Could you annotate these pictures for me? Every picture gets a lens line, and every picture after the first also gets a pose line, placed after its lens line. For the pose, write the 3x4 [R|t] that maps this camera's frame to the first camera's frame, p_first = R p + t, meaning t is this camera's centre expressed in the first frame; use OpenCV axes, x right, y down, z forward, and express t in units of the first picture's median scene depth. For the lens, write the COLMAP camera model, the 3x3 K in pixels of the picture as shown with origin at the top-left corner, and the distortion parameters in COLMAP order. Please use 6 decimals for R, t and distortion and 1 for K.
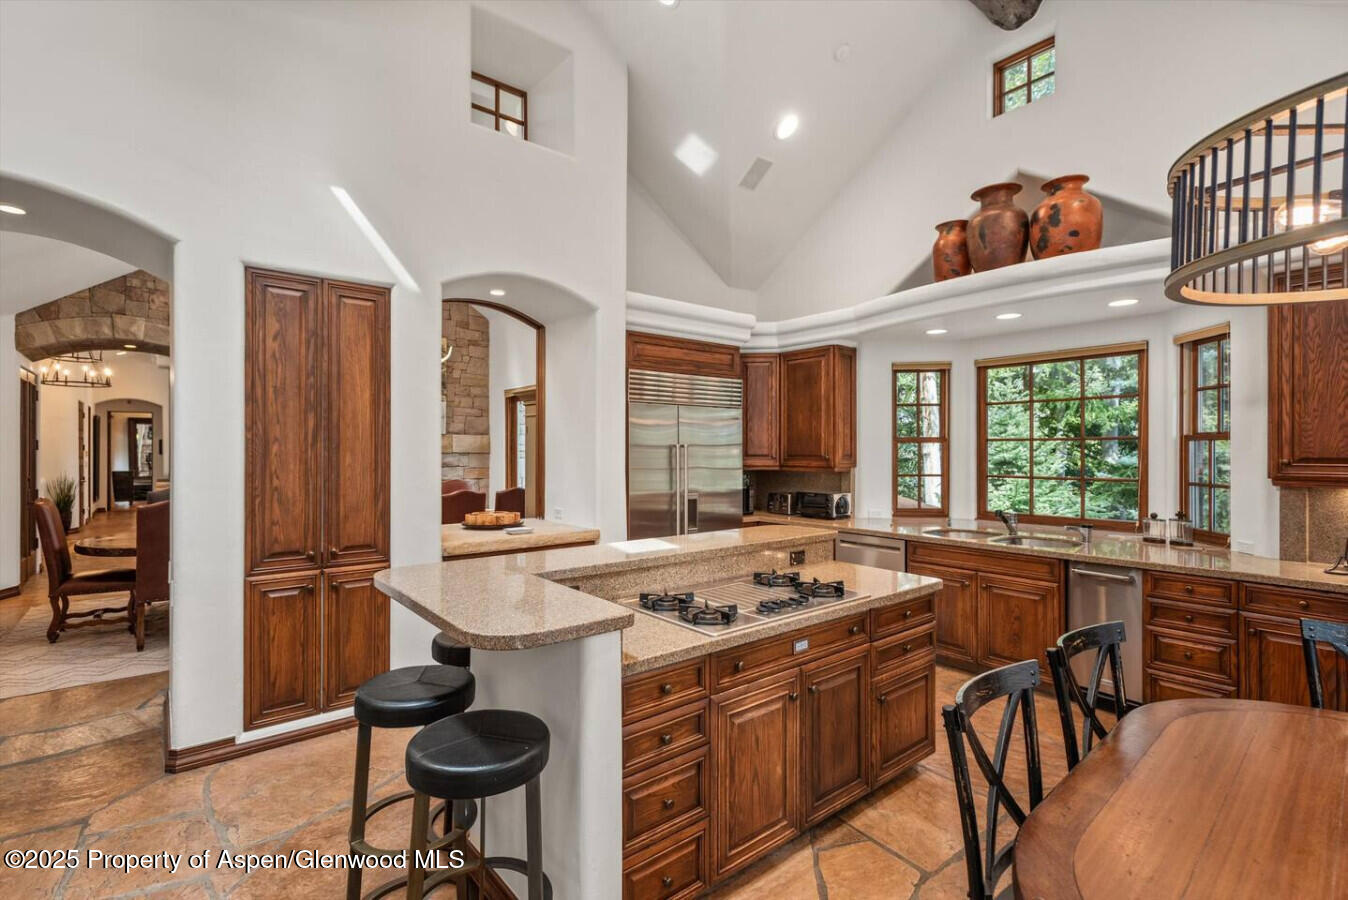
lens RADIAL K [[621.8, 0, 672.1], [0, 621.8, 456.5], [0, 0, 1]] dist [0.008215, -0.000648]
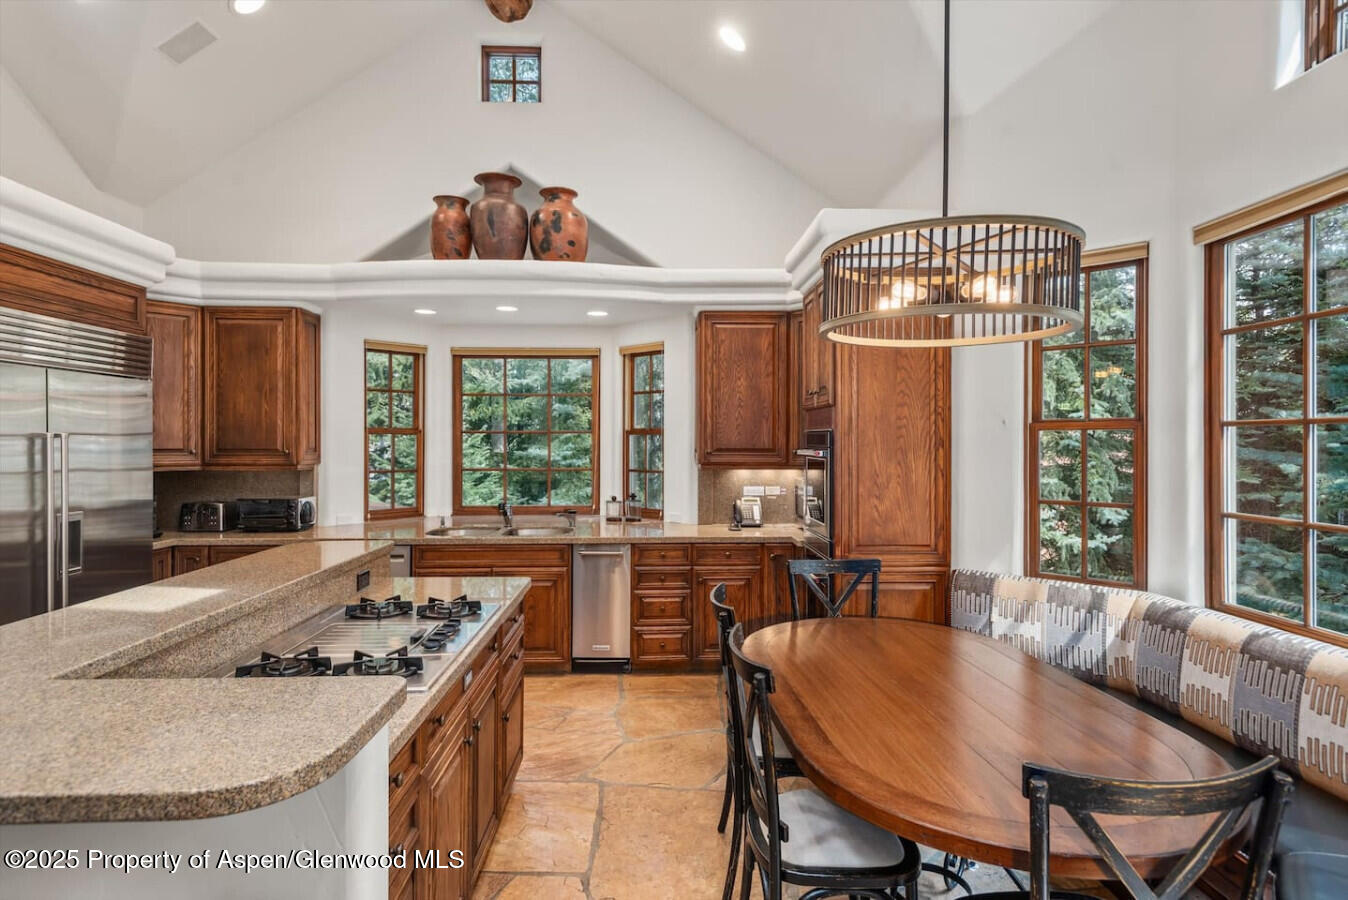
lens RADIAL K [[696.3, 0, 674.0], [0, 696.3, 450.0], [0, 0, 1]] dist [0.015598, -0.000255]
pose [[0.600952, -0.008124, 0.799244, -0.187430], [0.007245, 0.999963, 0.004717, -0.001678], [-0.799252, 0.002956, 0.600989, 0.109857]]
